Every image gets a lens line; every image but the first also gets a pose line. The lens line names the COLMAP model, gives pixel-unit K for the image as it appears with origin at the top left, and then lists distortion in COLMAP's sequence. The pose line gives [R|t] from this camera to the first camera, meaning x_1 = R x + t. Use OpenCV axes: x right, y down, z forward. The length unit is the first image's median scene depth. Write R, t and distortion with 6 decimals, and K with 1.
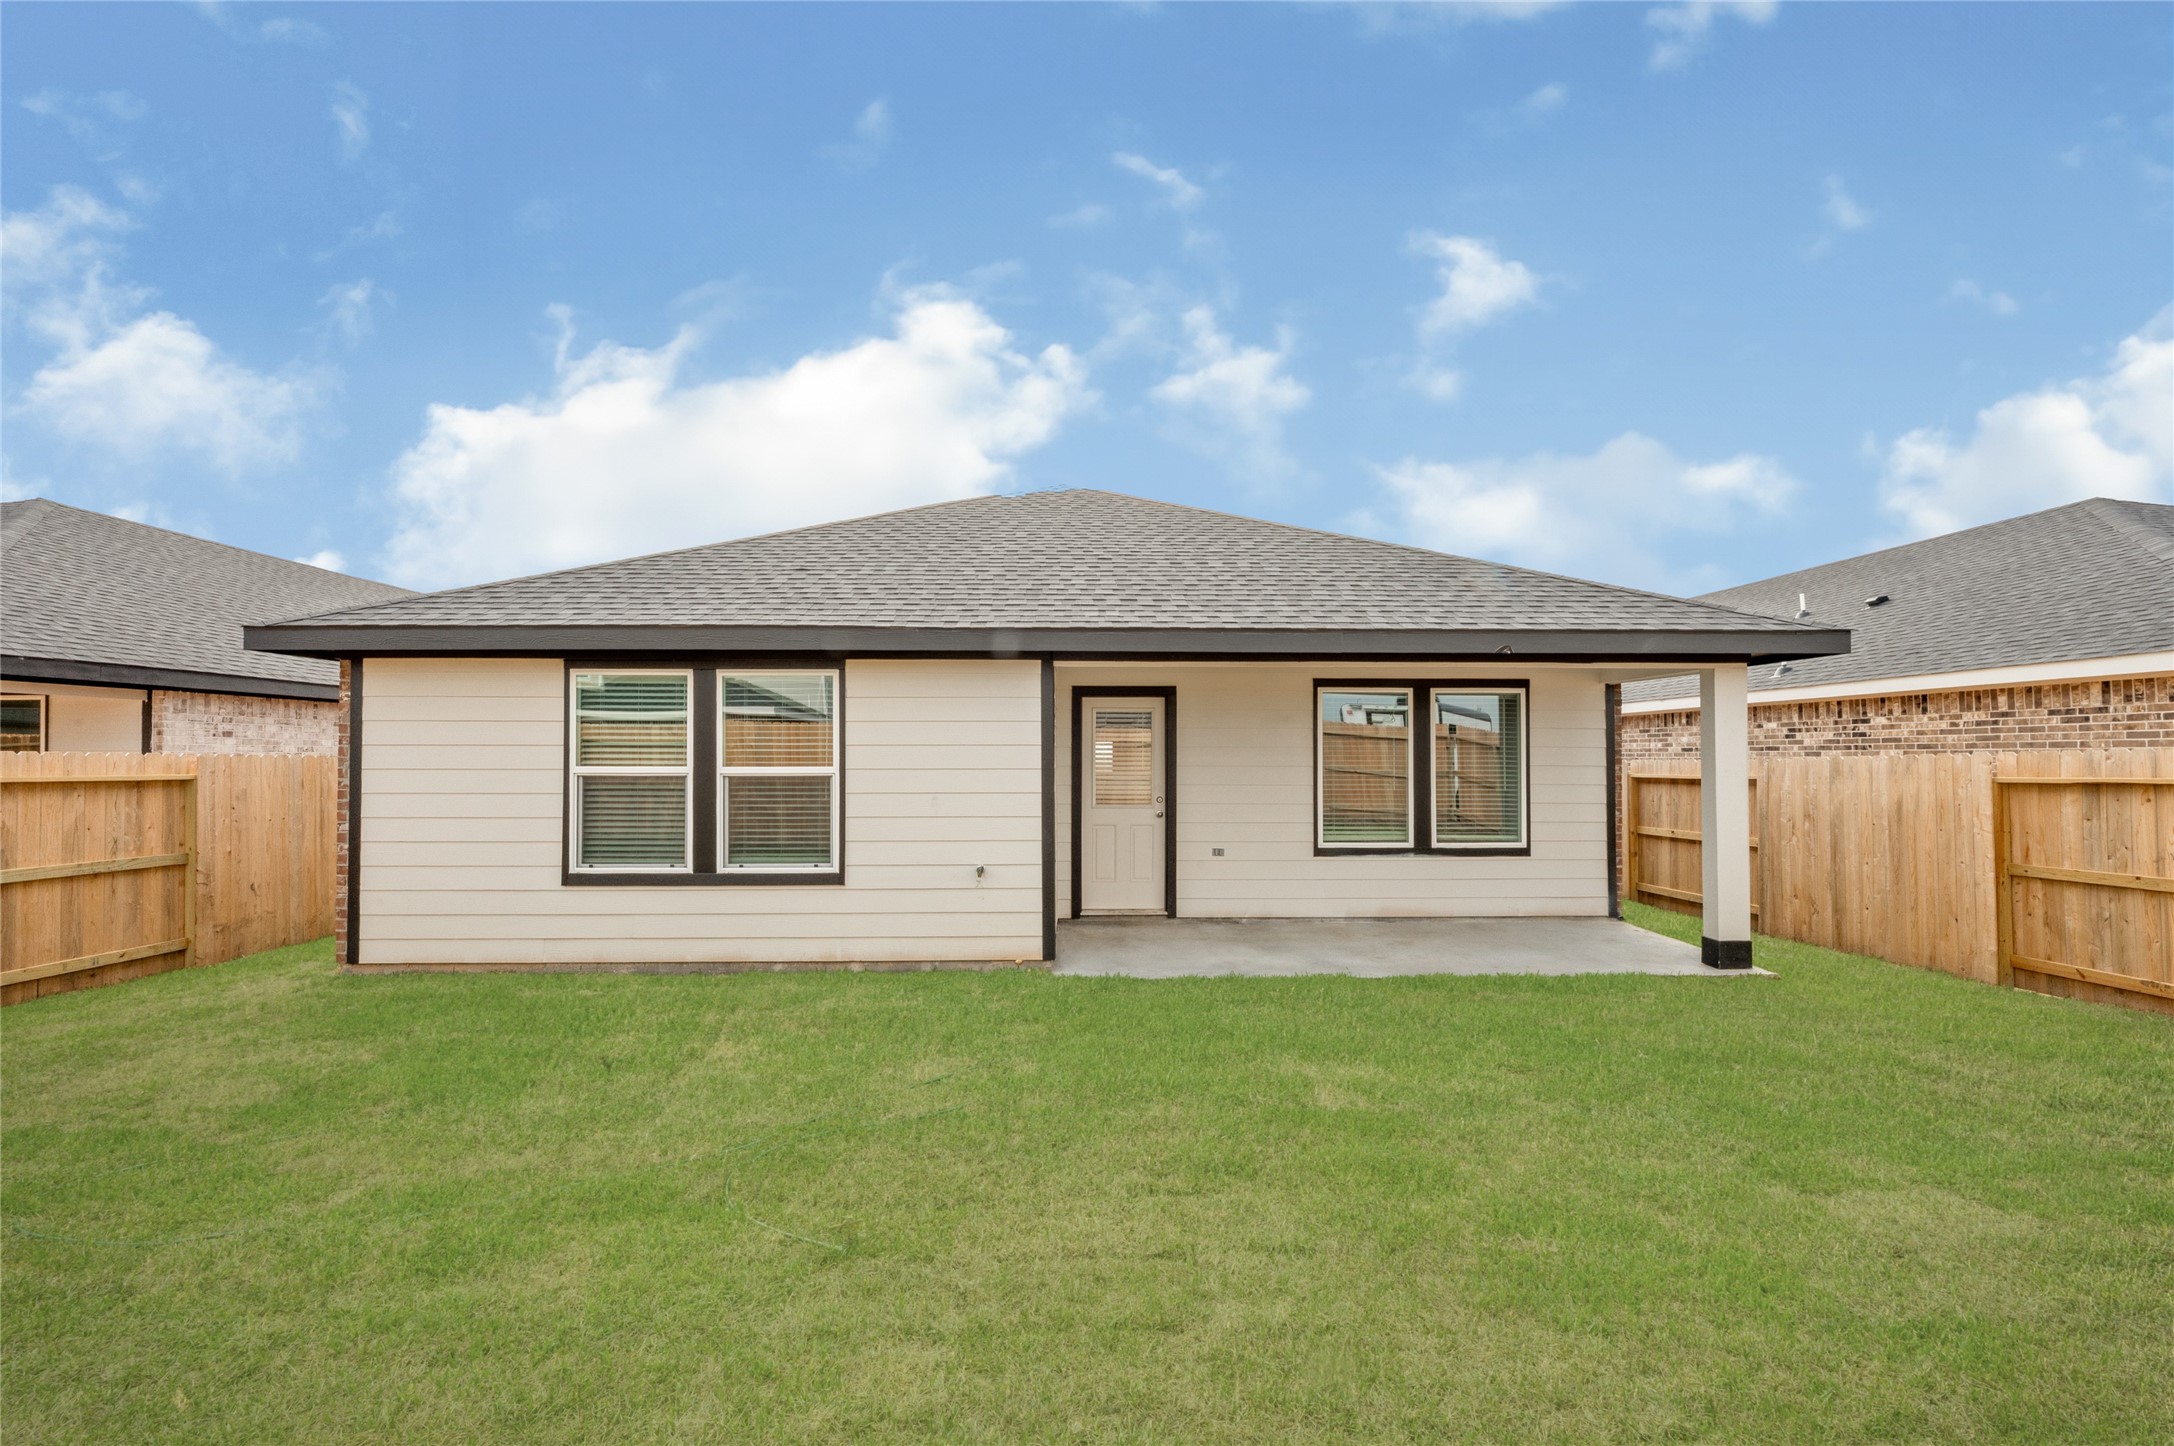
lens RADIAL K [[873.5, 0, 1085.9], [0, 873.5, 749.4], [0, 0, 1]] dist [0.002418, -0.000206]
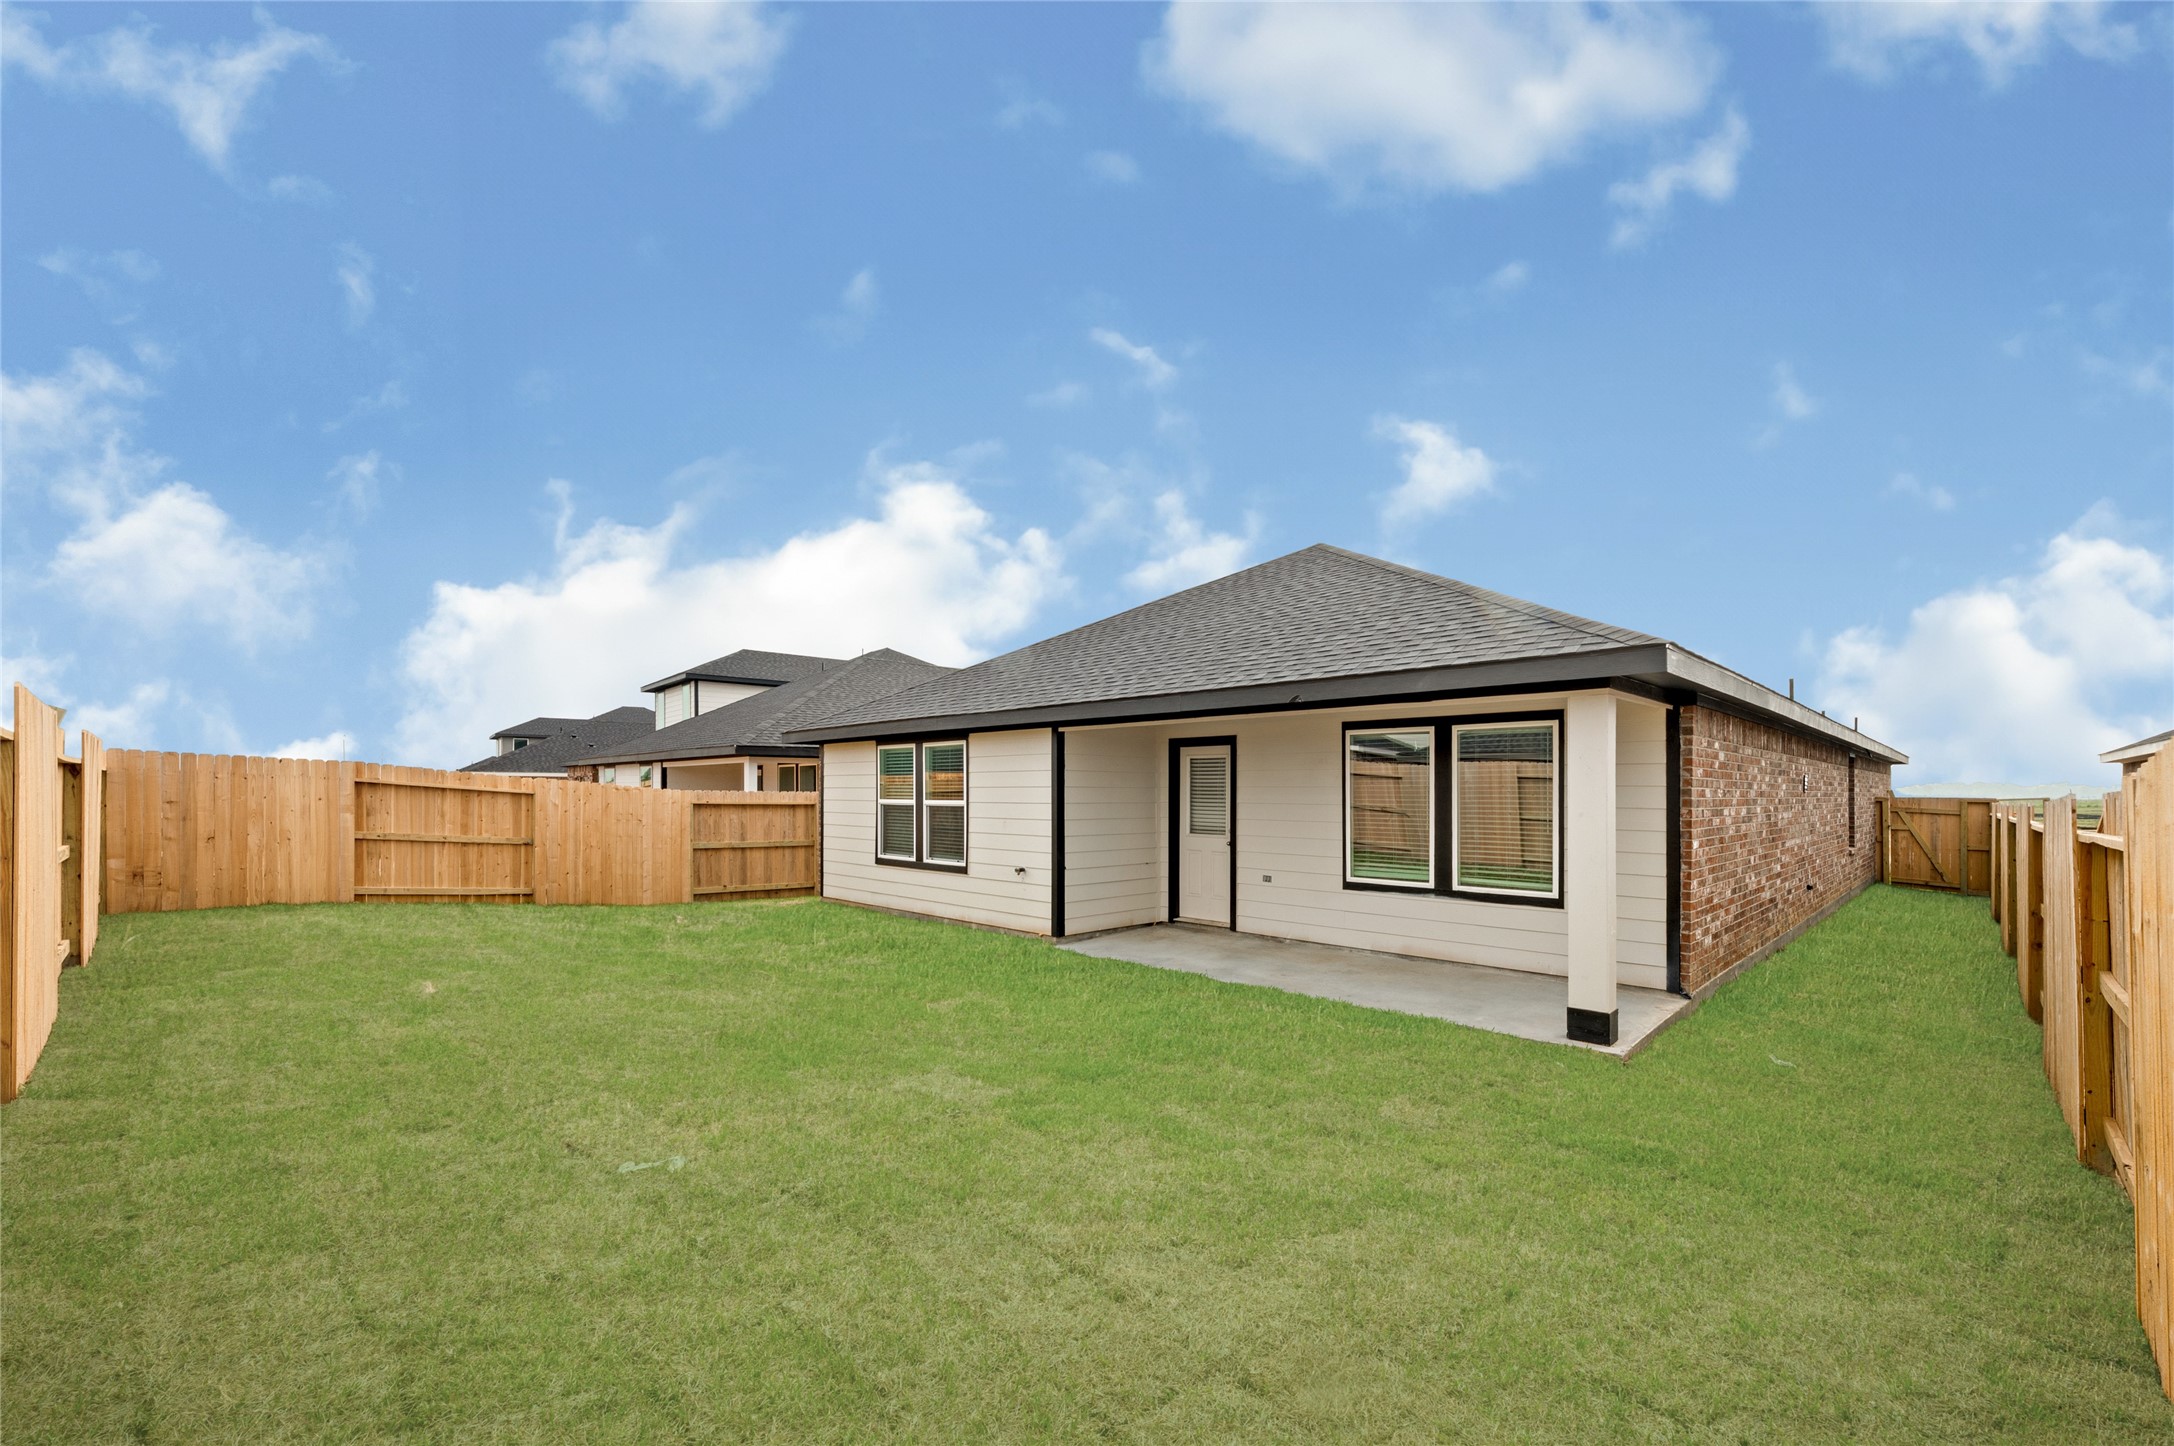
lens RADIAL K [[888.8, 0, 1086.1], [0, 888.8, 780.8], [0, 0, 1]] dist [-0.001046, -0.000101]
pose [[0.691590, -0.006723, -0.722259, 0.989983], [0.005428, 0.999977, -0.004110, -0.008331], [0.722270, -0.001077, 0.691611, 0.027969]]
